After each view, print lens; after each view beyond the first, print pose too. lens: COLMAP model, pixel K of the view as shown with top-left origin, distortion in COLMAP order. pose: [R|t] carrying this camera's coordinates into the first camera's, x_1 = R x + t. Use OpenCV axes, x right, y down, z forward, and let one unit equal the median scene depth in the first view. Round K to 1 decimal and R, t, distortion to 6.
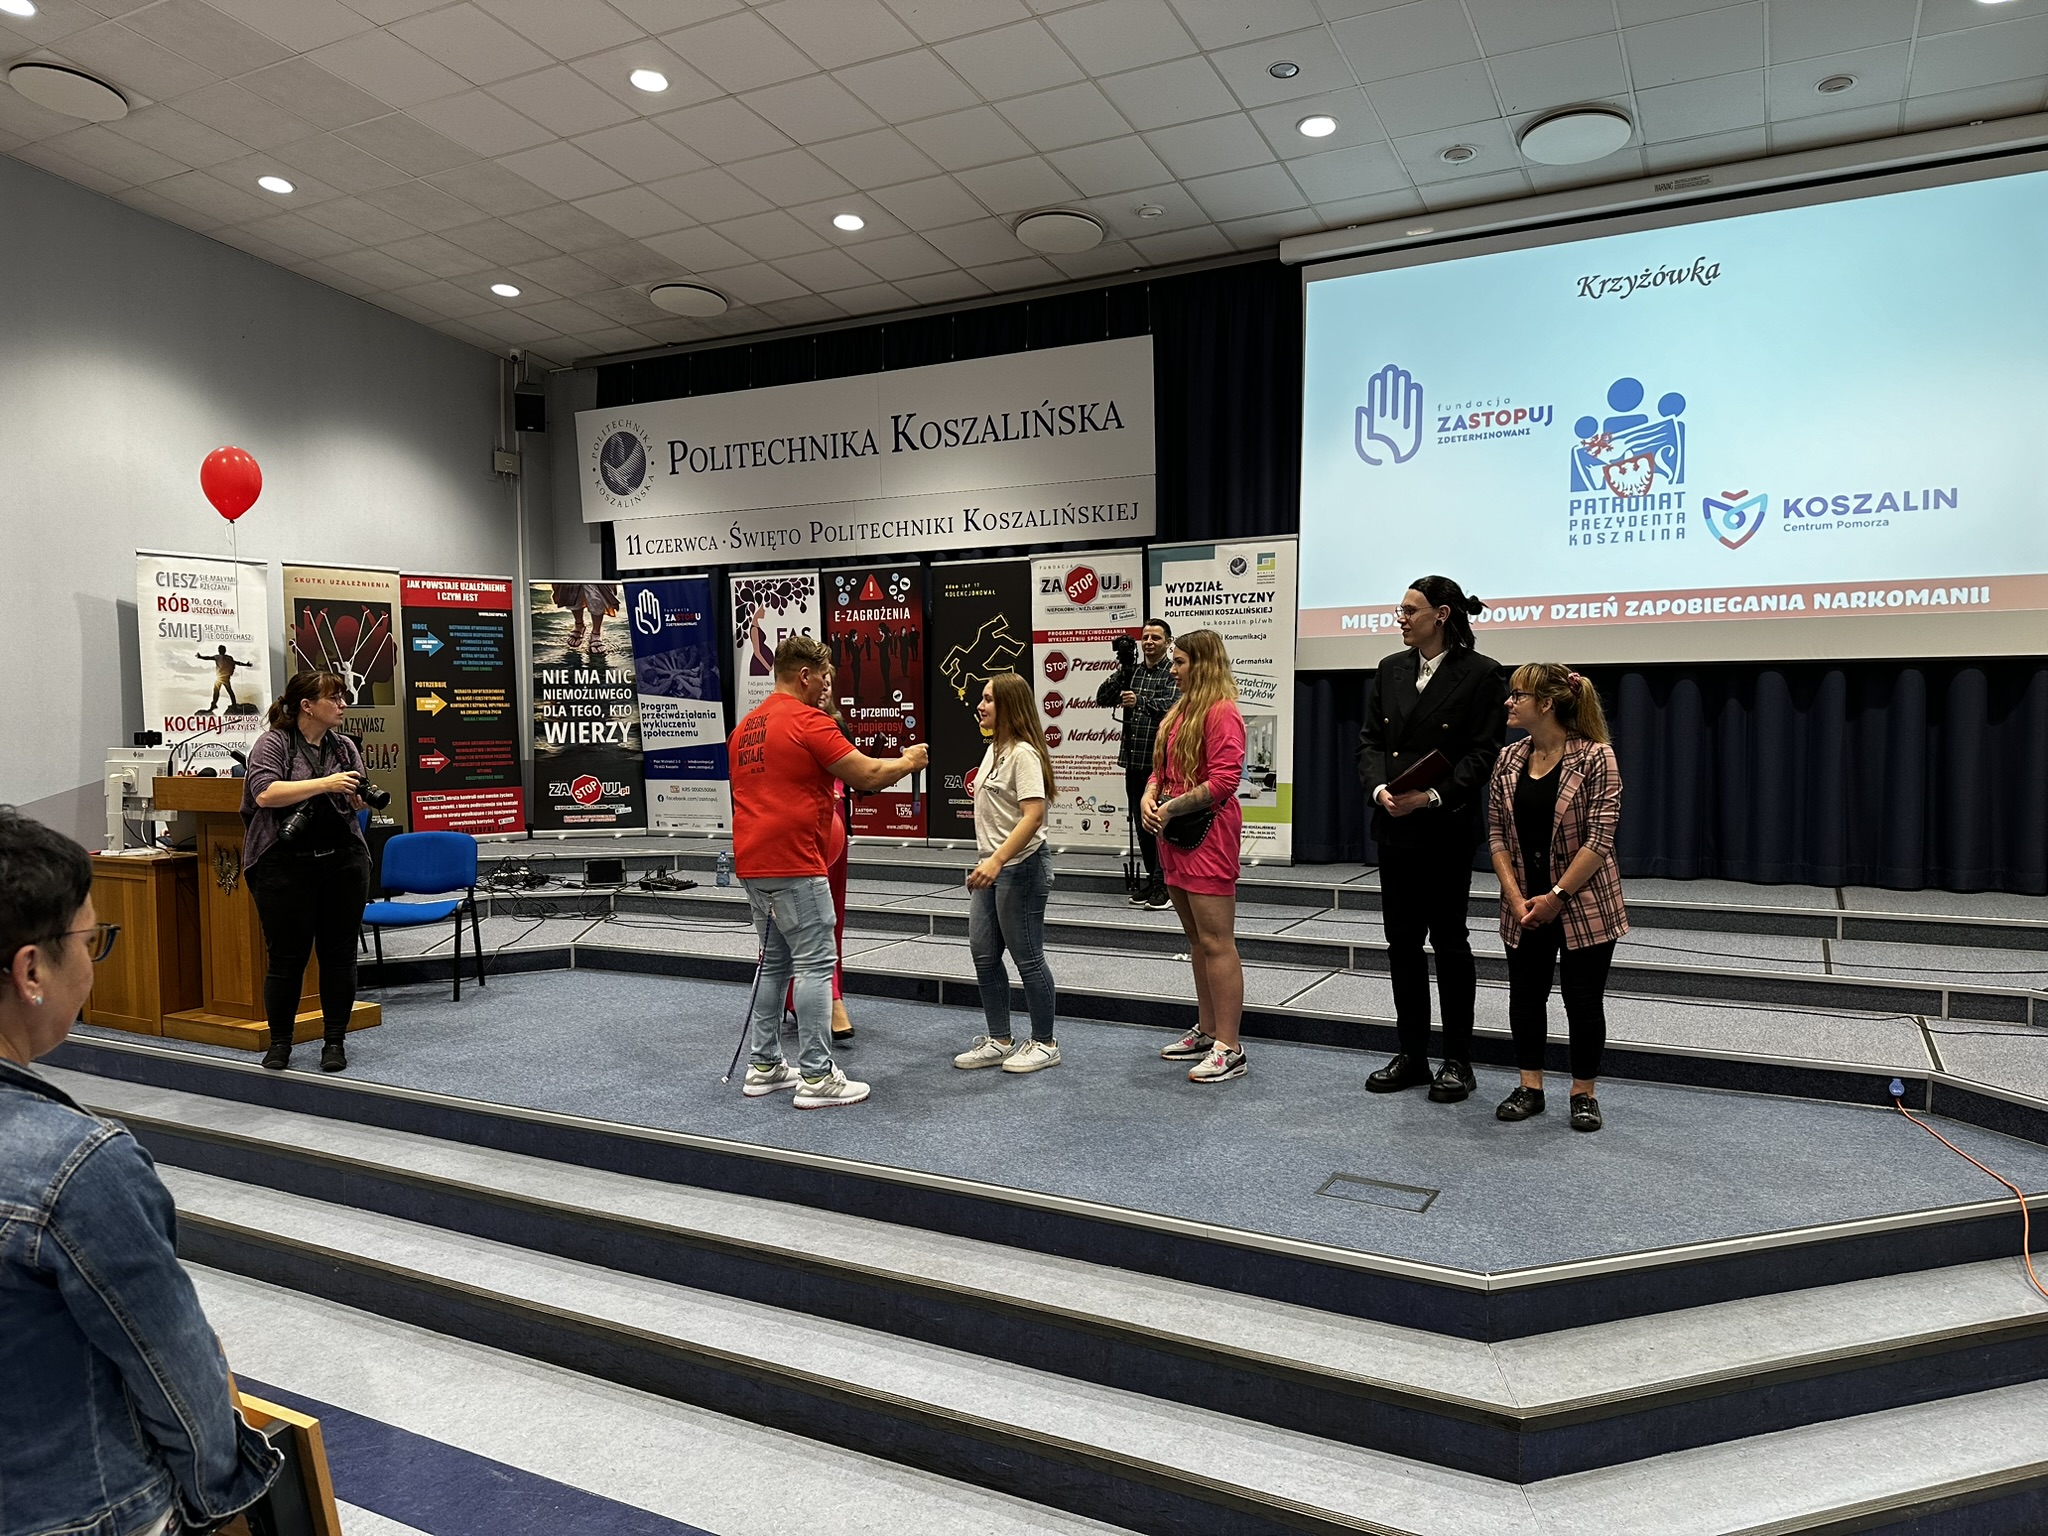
lens RADIAL K [[1407.9, 0, 1023.2], [0, 1407.9, 775.3], [0, 0, 1]] dist [0.171813, -0.333490]
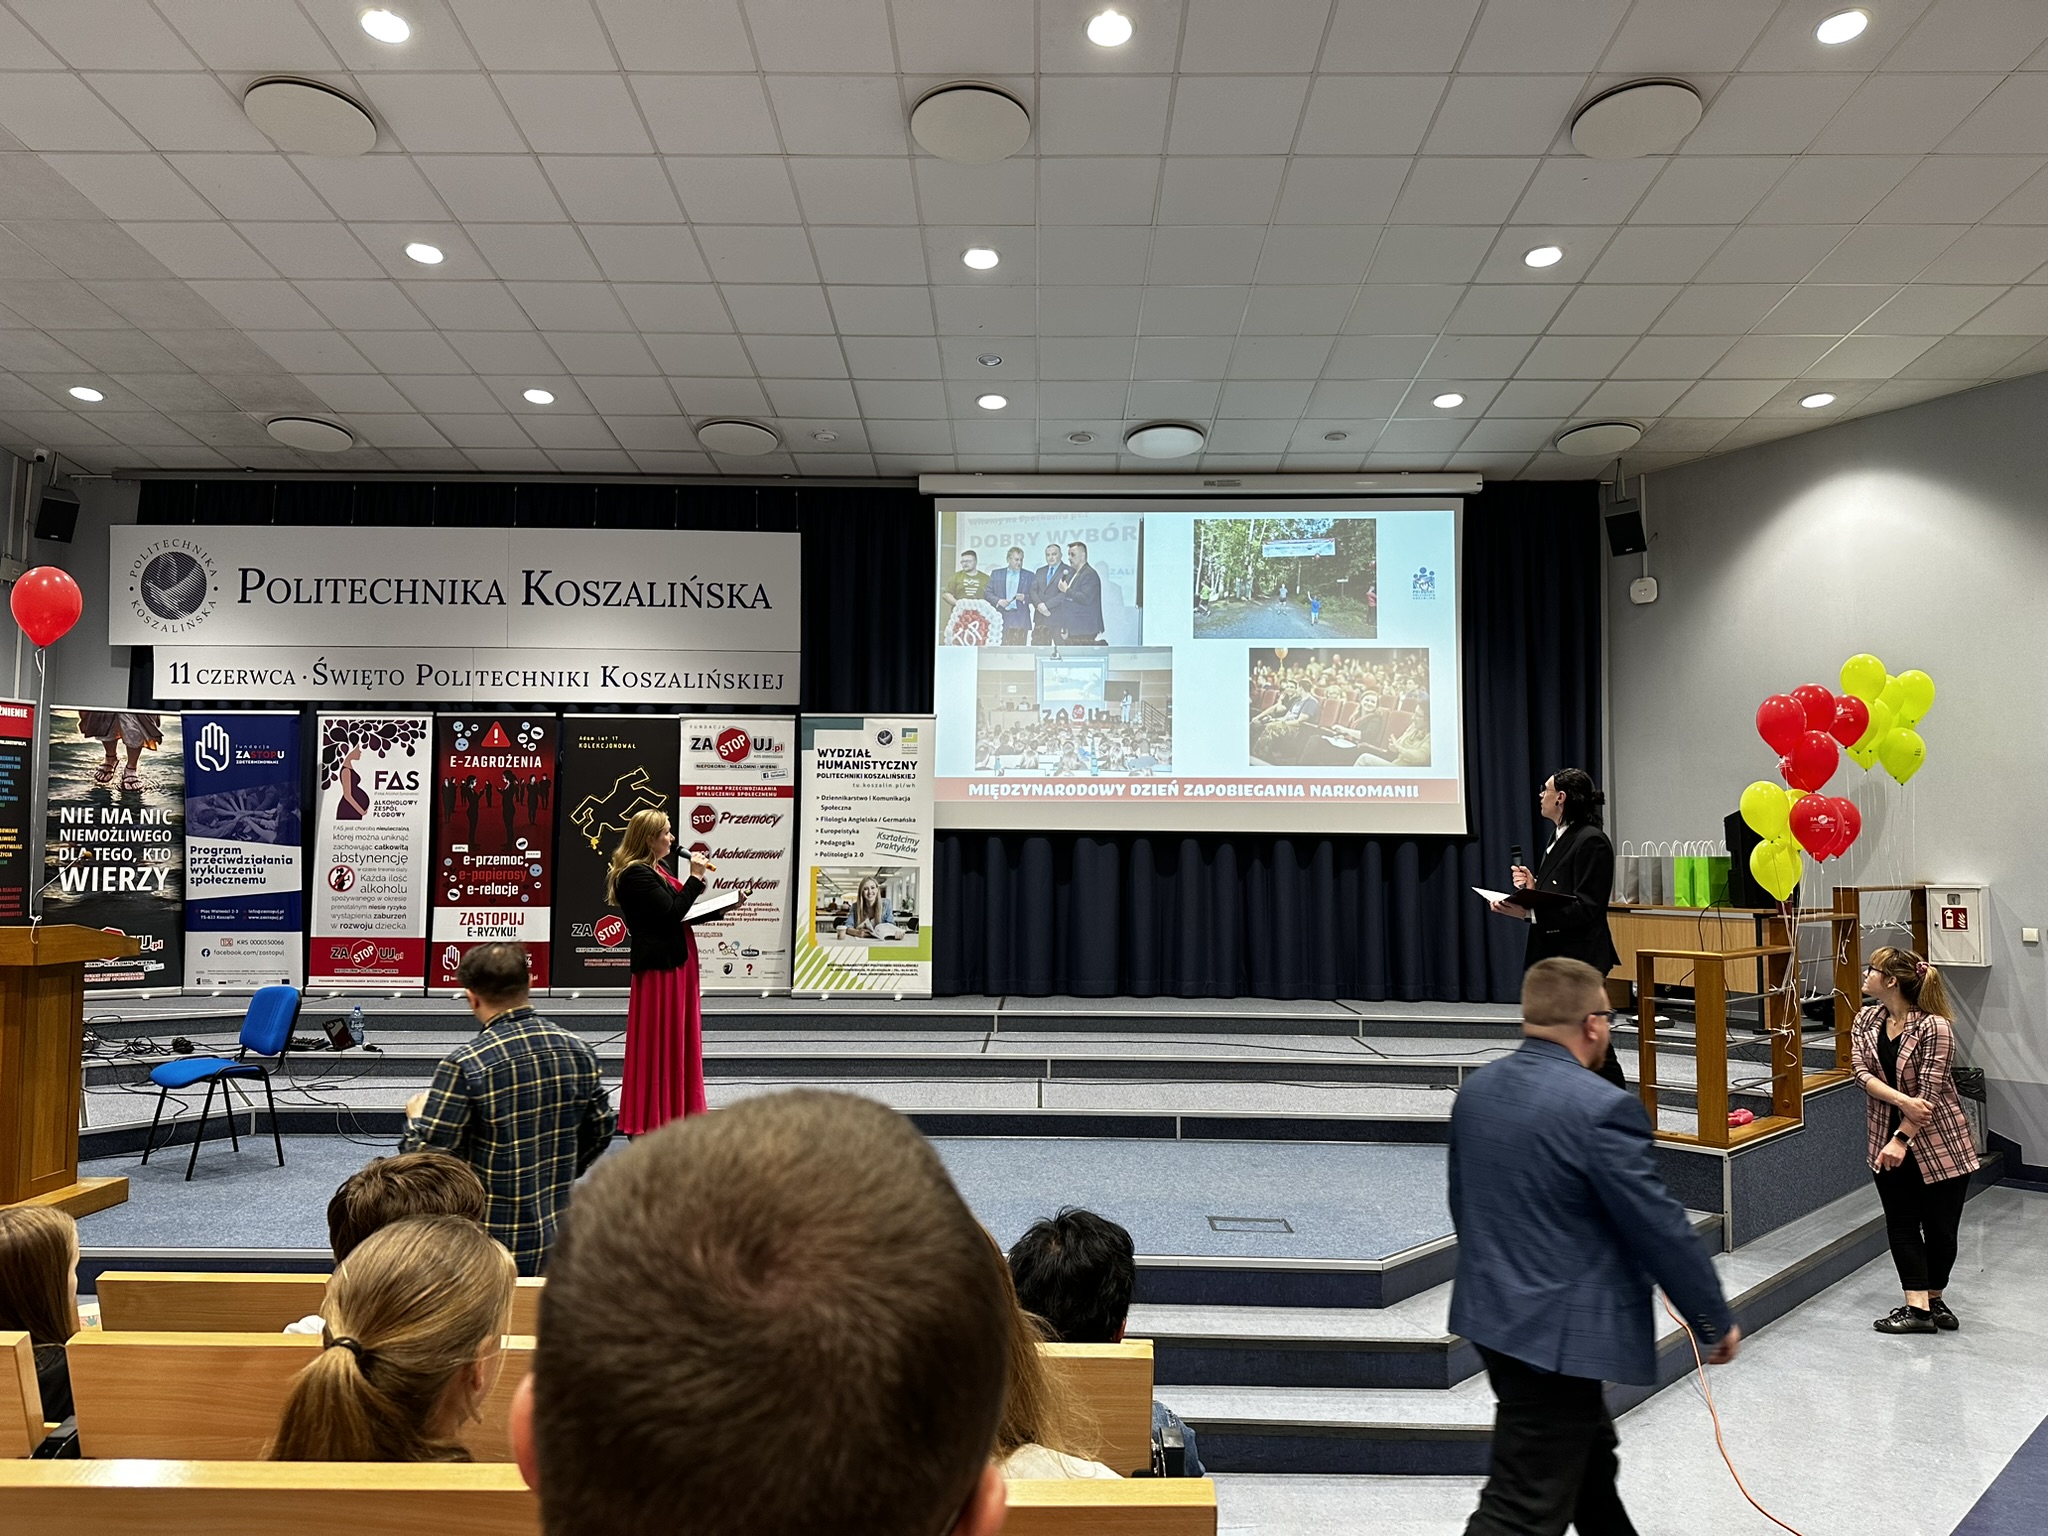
lens RADIAL K [[1407.1, 0, 1025.5], [0, 1407.1, 762.6], [0, 0, 1]] dist [0.167550, -0.333557]
pose [[0.887430, 0.045976, 0.458643, -0.236321], [0.006994, 0.993556, -0.113130, 0.003339], [-0.460889, 0.103602, 0.881390, -0.056893]]
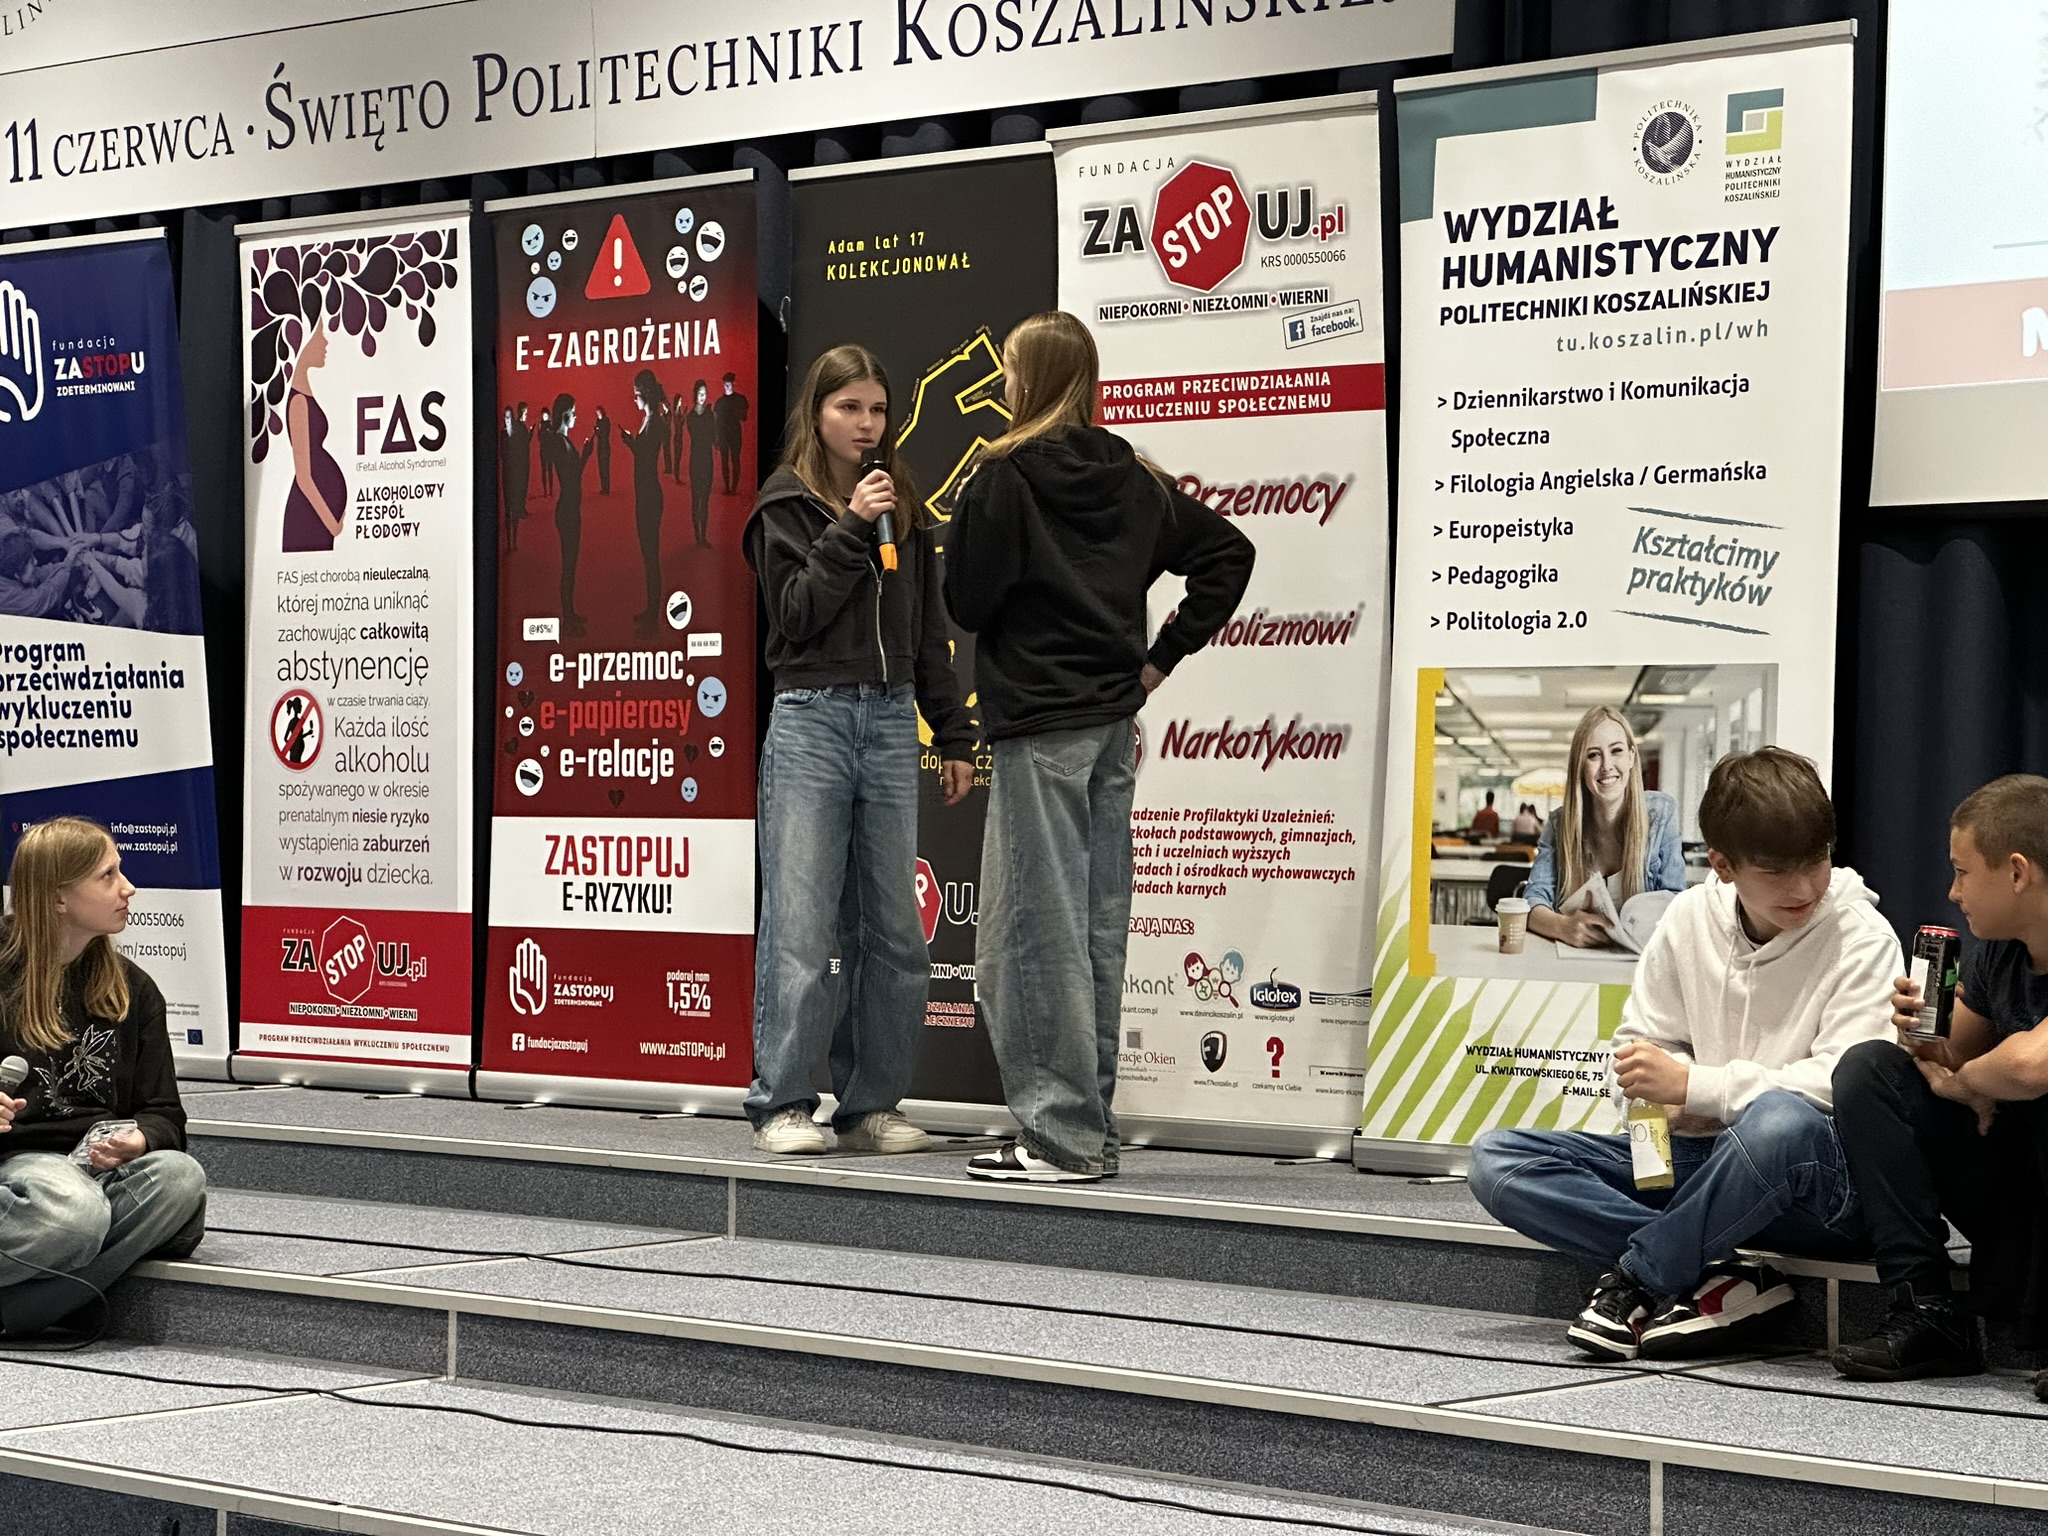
lens RADIAL K [[4587.0, 0, 1011.1], [0, 4587.0, 707.9], [0, 0, 1]] dist [-0.270681, 8.044505]
pose [[0.970021, 0.013078, -0.242670, 0.214639], [-0.029608, 0.997472, -0.064597, 0.025011], [0.241212, 0.069846, 0.967956, 0.074055]]
